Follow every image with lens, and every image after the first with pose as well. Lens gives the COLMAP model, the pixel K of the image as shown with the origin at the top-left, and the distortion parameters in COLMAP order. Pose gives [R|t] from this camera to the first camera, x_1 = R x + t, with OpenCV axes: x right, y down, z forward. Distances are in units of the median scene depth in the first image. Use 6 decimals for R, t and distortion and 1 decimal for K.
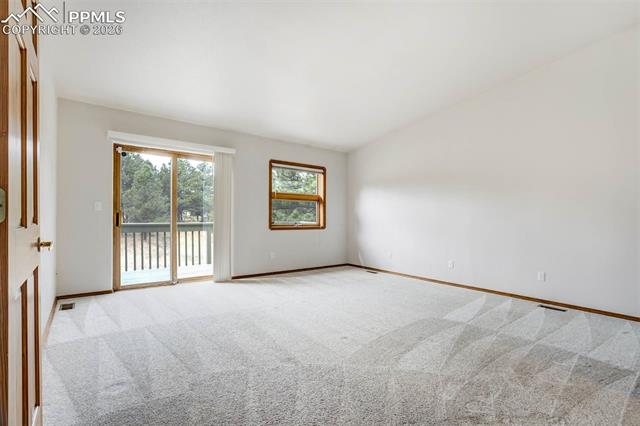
lens RADIAL K [[311.7, 0, 320.0], [0, 311.7, 213.0], [0, 0, 1]] dist [-0.002349, 0.000263]
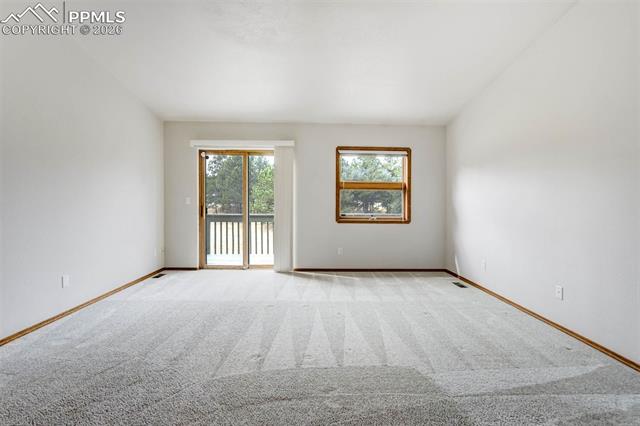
lens RADIAL K [[311.7, 0, 320.0], [0, 311.7, 213.0], [0, 0, 1]] dist [-0.002349, 0.000263]
pose [[0.793541, 0.005988, -0.608487, 0.394536], [0.009115, 0.999722, 0.021726, 0.004187], [0.608448, -0.022787, 0.793266, 0.256426]]
